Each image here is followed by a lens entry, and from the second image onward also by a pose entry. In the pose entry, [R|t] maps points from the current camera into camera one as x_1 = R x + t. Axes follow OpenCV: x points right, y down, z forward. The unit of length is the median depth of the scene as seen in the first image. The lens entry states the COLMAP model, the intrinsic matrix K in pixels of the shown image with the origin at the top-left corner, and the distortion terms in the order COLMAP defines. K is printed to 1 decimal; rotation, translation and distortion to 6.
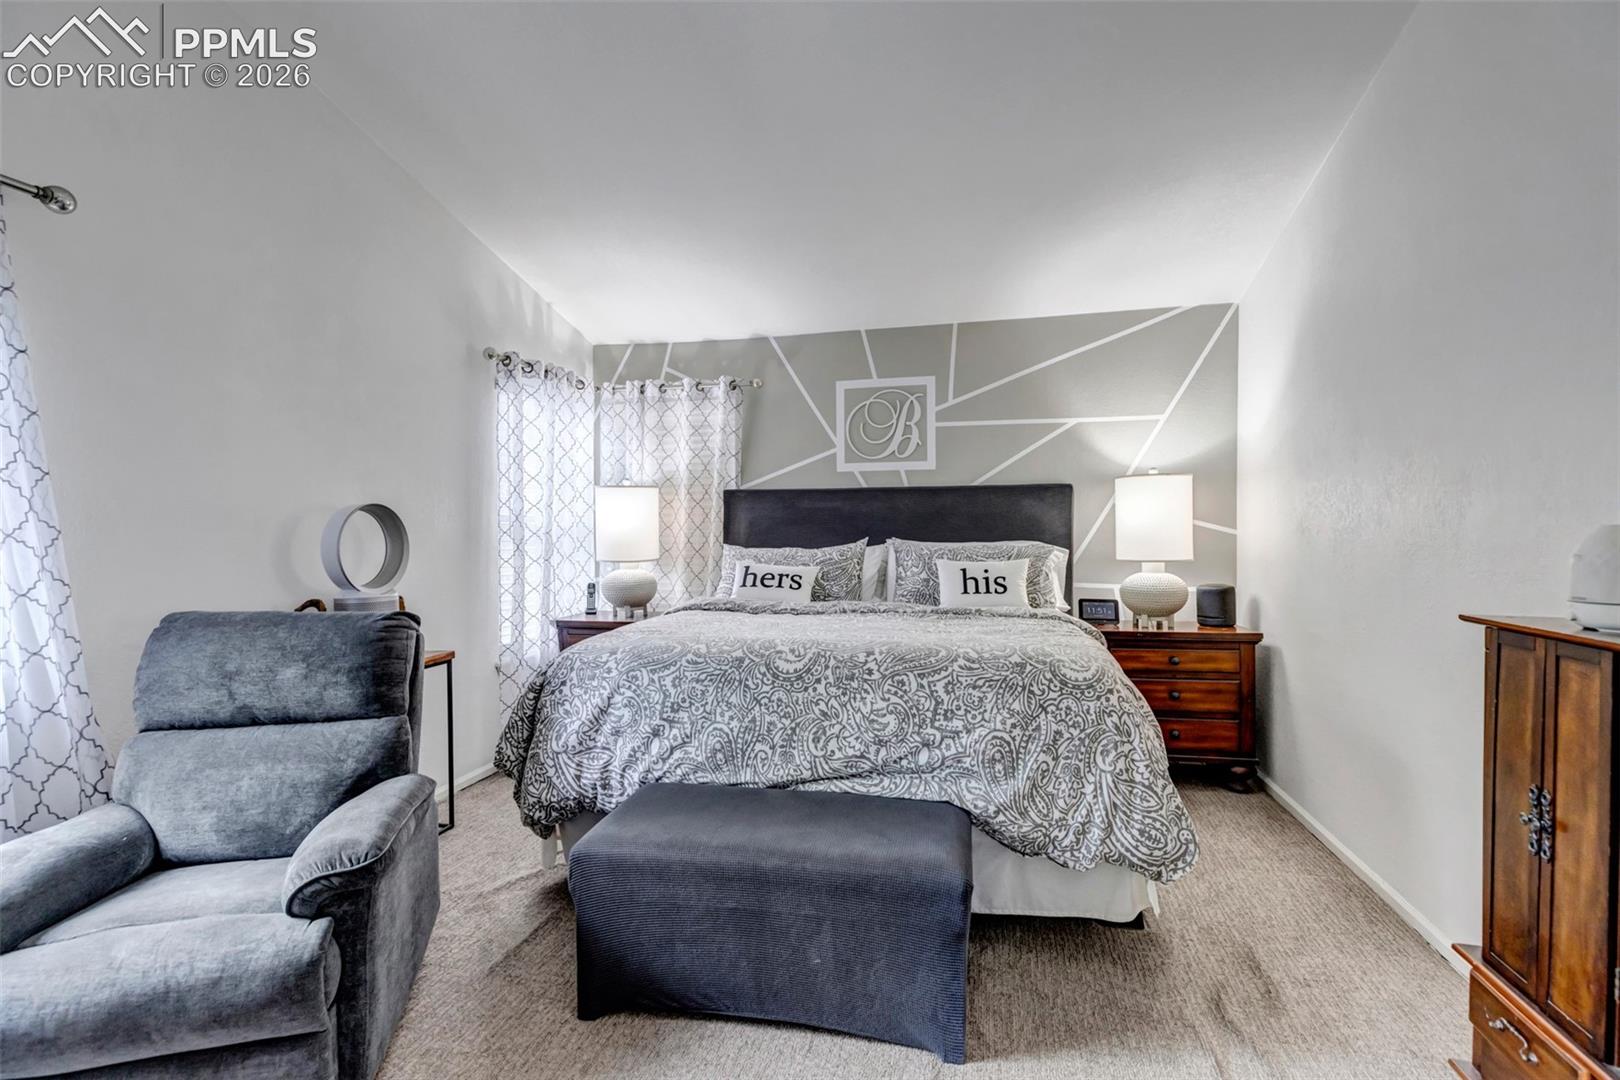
lens RADIAL K [[737.2, 0, 823.9], [0, 737.2, 539.7], [0, 0, 1]] dist [0.004822, 0.000023]
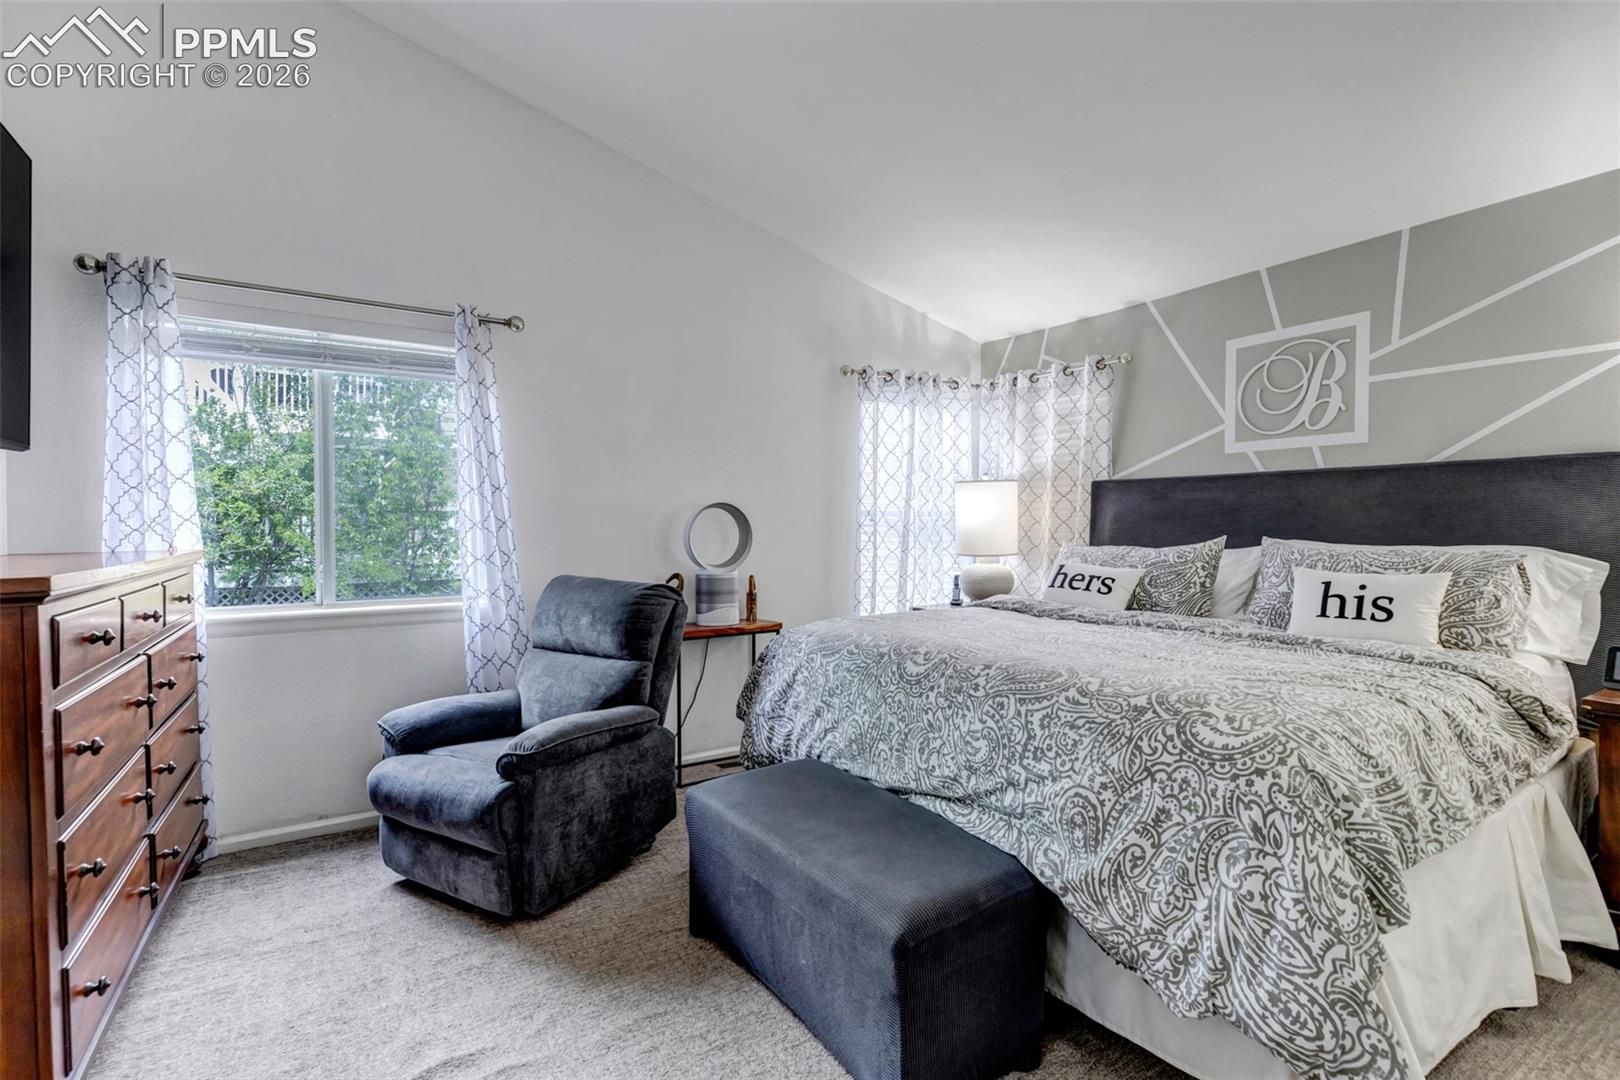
lens RADIAL K [[737.2, 0, 821.6], [0, 737.2, 539.2], [0, 0, 1]] dist [0.004822, 0.000023]
pose [[0.720966, 0.020532, -0.692666, 0.338263], [-0.015805, 0.999788, 0.013185, -0.003801], [0.692790, 0.001441, 0.721138, 0.150926]]
